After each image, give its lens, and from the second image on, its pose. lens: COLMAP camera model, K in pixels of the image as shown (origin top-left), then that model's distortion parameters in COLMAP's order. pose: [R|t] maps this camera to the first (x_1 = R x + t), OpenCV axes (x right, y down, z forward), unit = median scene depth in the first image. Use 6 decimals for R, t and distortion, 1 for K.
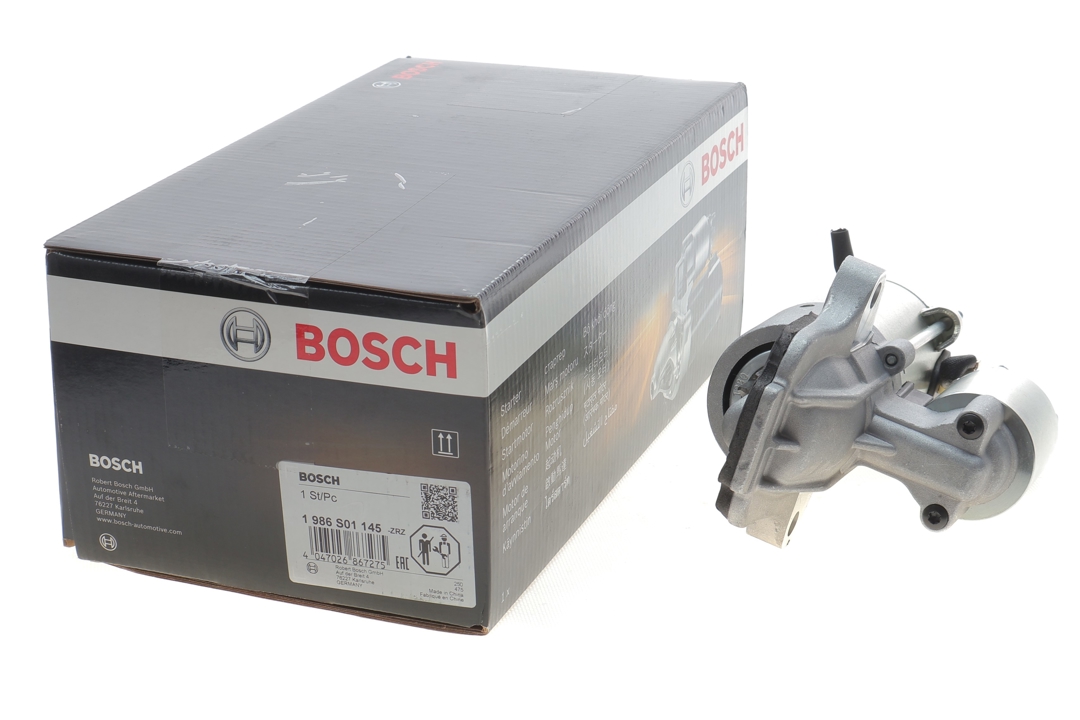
lens RADIAL K [[2164.0, 0, 540.0], [0, 2164.0, 360.0], [0, 0, 1]] dist [-0.023150, -0.018121]
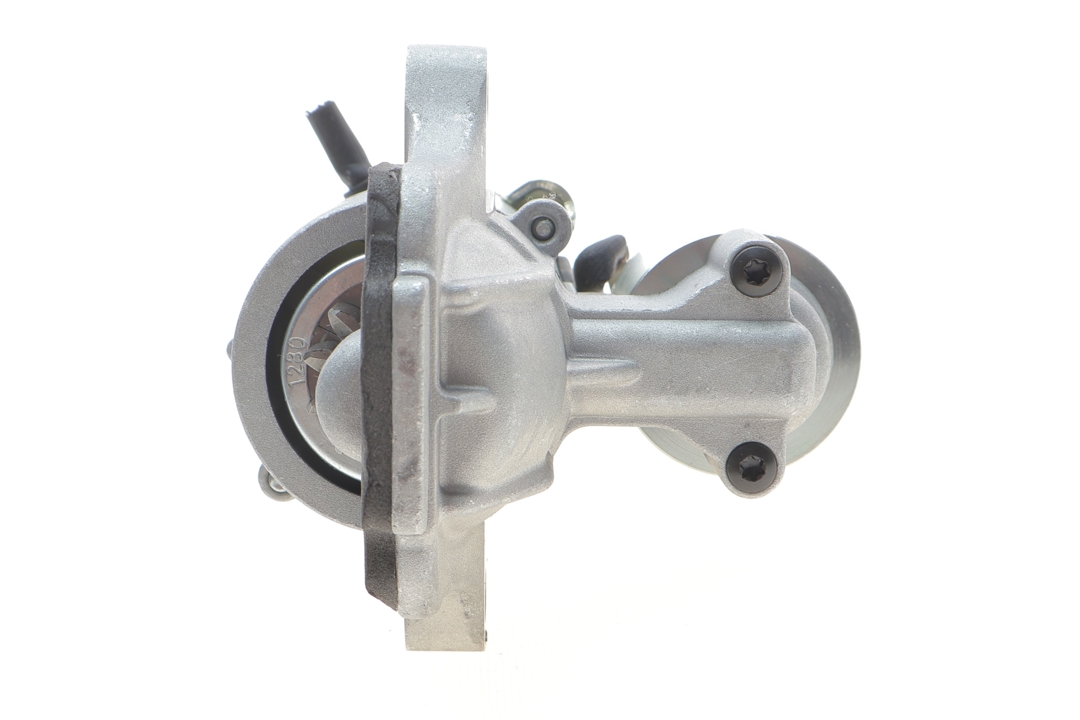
lens RADIAL K [[2164.0, 0, 540.0], [0, 2164.0, 360.0], [0, 0, 1]] dist [-0.023150, -0.018121]
pose [[0.883625, -0.324642, 0.337365, -0.024558], [0.362159, 0.930605, -0.053056, 0.060009], [-0.296729, 0.169062, 0.939878, 0.553130]]
